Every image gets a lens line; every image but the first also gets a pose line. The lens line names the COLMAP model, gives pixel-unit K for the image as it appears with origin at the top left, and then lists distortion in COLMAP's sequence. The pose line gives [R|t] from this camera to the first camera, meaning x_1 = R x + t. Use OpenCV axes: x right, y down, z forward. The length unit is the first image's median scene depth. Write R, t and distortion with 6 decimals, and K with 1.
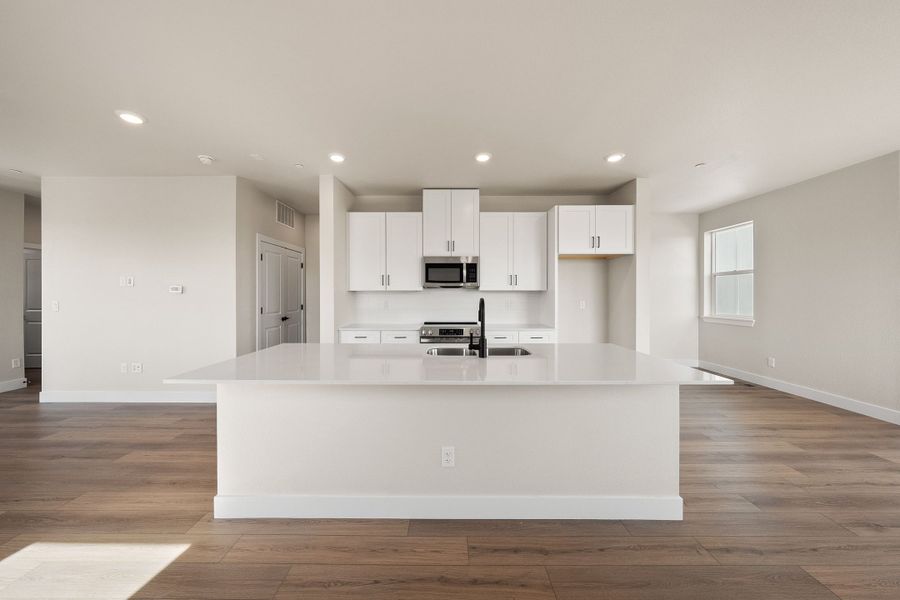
lens RADIAL K [[313.6, 0, 448.4], [0, 313.6, 291.5], [0, 0, 1]] dist [0.001136, 0.000288]
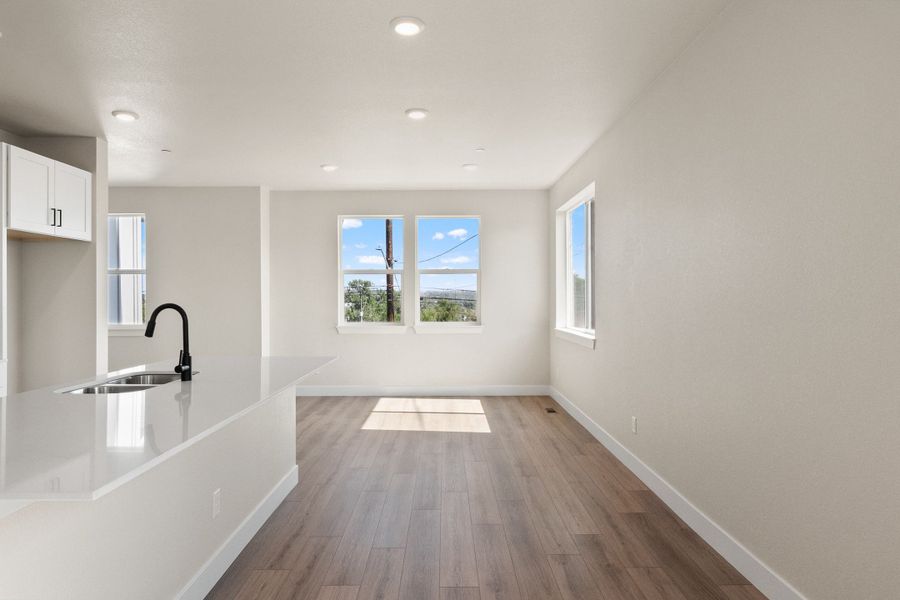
lens RADIAL K [[488.8, 0, 450.0], [0, 488.8, 300.0], [0, 0, 1]] dist [-0.001560, -0.001135]
pose [[0.013690, -0.006852, 0.999883, -0.552061], [-0.006218, 0.999957, 0.006938, 0.001001], [-0.999887, -0.006312, 0.013647, 0.179435]]
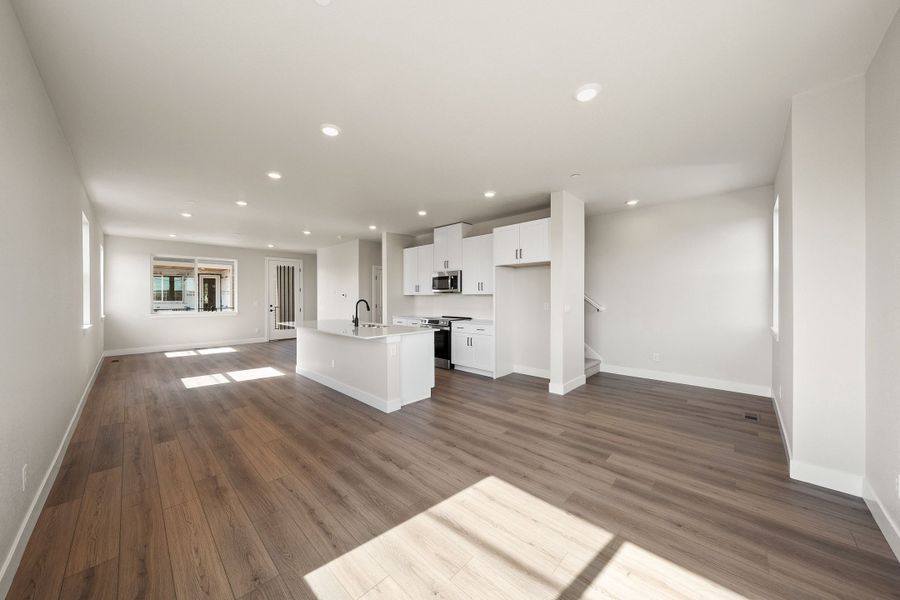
lens RADIAL K [[305.2, 0, 442.3], [0, 305.2, 301.7], [0, 0, 1]] dist [-0.000254, -0.000015]
pose [[0.712302, 0.010732, -0.701791, 1.025484], [0.007582, 0.999707, 0.022983, -0.002930], [0.701832, -0.021692, 0.712012, -0.042518]]
